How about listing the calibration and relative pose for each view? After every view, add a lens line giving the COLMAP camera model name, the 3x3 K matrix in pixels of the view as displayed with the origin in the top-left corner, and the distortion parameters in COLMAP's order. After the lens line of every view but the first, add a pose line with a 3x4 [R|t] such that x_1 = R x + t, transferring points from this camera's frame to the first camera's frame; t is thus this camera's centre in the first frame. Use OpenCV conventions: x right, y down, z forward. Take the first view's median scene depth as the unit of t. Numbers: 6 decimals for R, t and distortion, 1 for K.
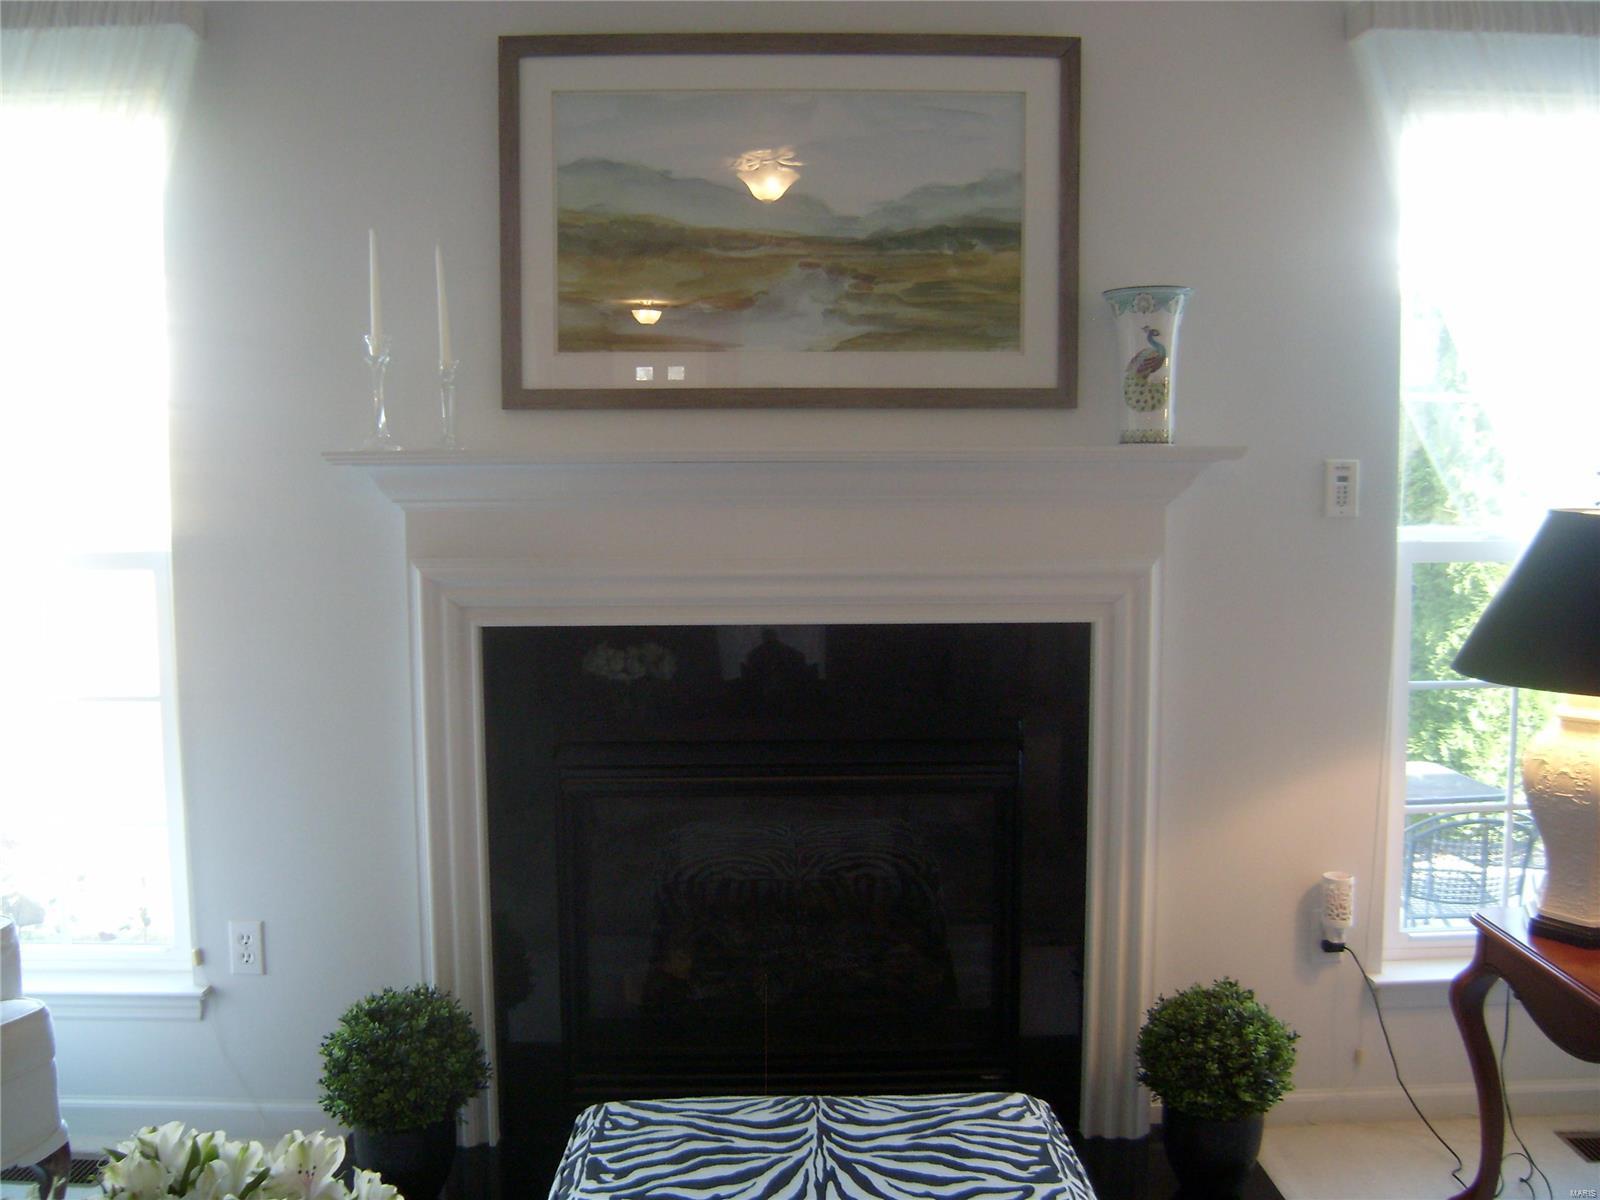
lens RADIAL K [[1337.9, 0, 803.4], [0, 1337.9, 591.3], [0, 0, 1]] dist [-0.094355, 0.011001]
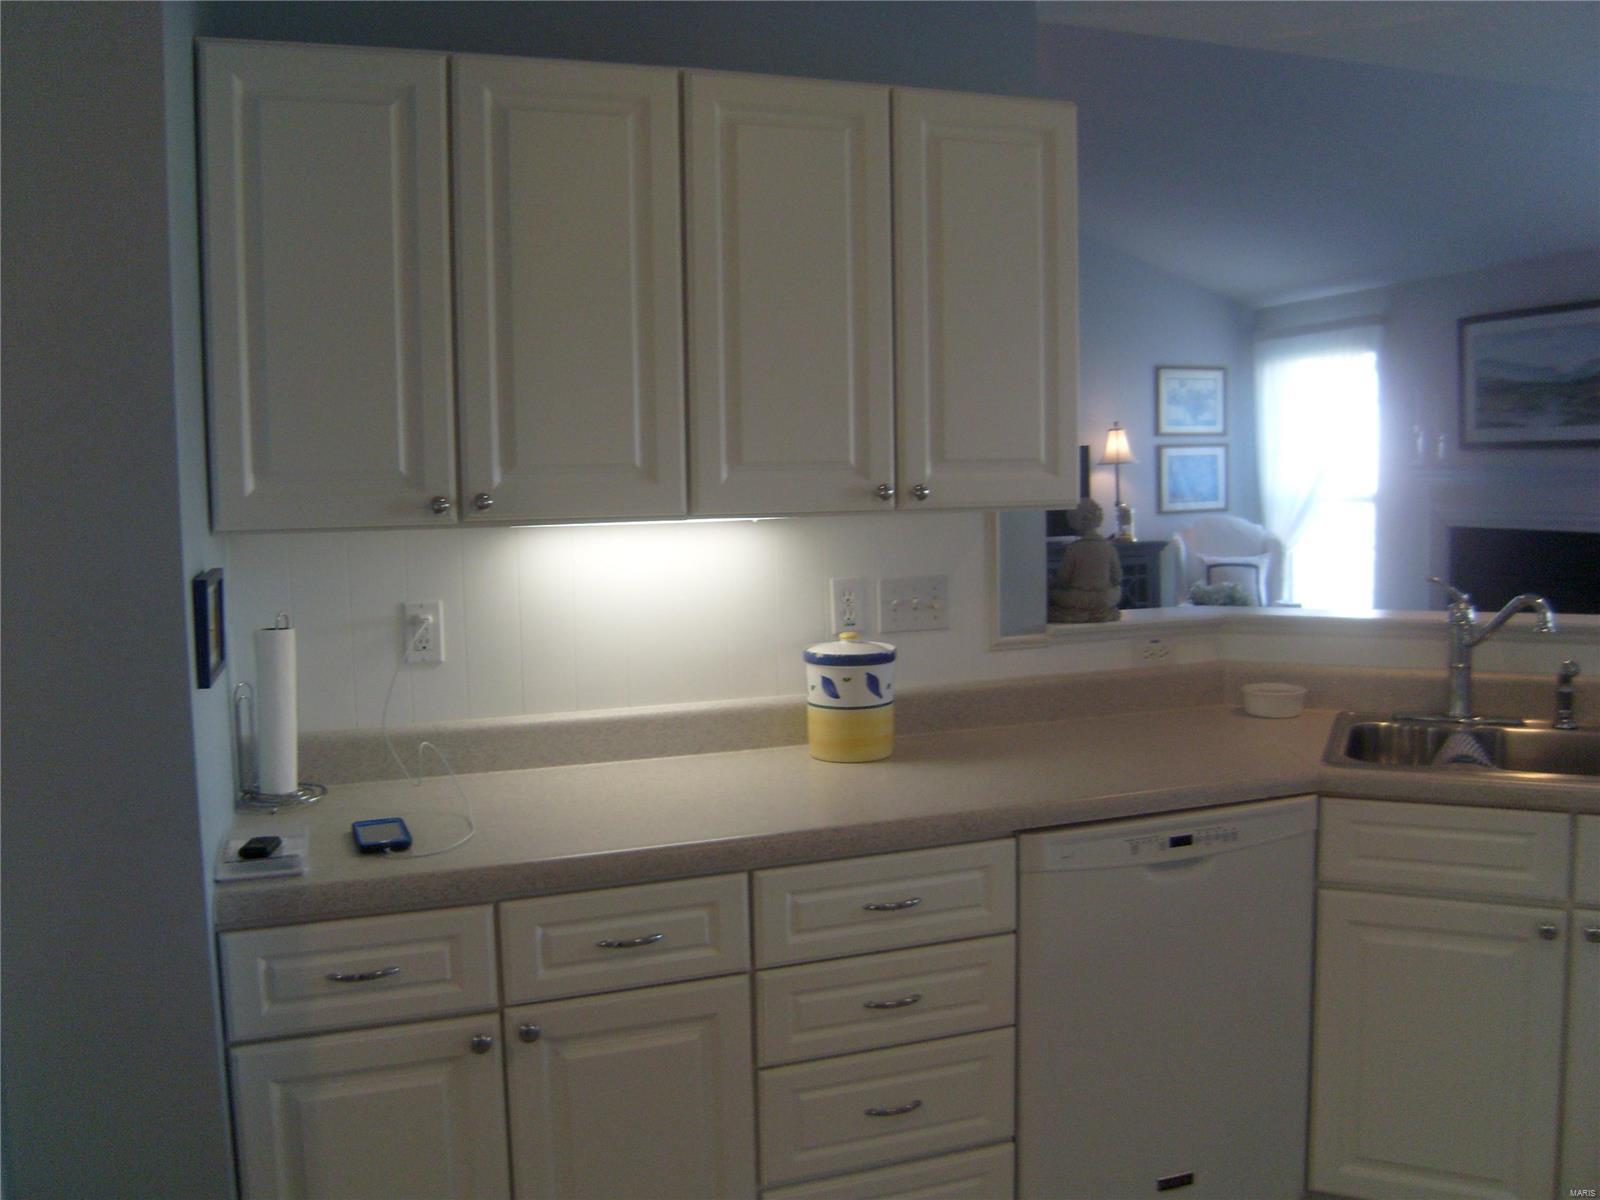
lens RADIAL K [[1337.9, 0, 803.4], [0, 1337.9, 591.3], [0, 0, 1]] dist [-0.094355, 0.011001]
pose [[0.321797, 0.079936, -0.943428, 1.967455], [-0.064617, 0.995961, 0.062346, 0.078300], [0.944601, 0.040899, 0.325663, -1.203616]]
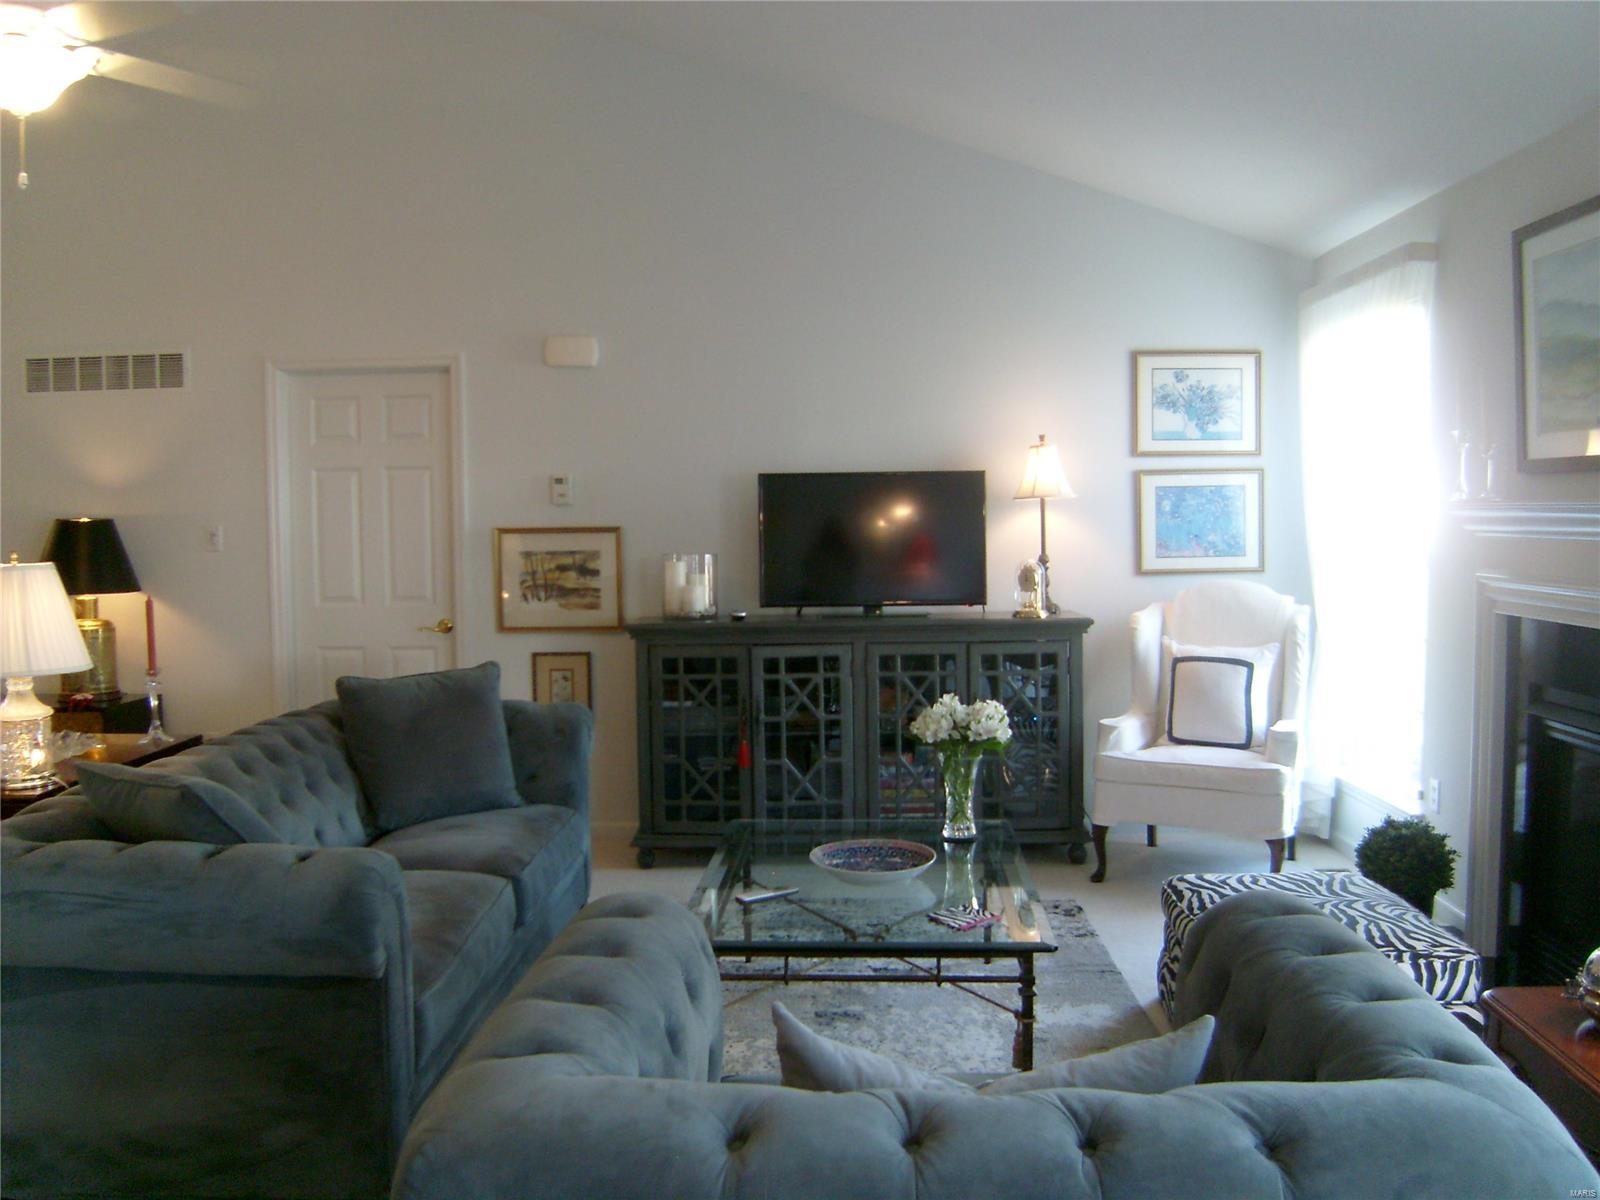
lens RADIAL K [[1337.9, 0, 803.4], [0, 1337.9, 591.3], [0, 0, 1]] dist [-0.094355, 0.011001]
pose [[-0.054853, 0.056897, -0.996872, 1.321590], [-0.077366, 0.995132, 0.061055, -0.028439], [0.995493, 0.080473, -0.050184, 0.267474]]
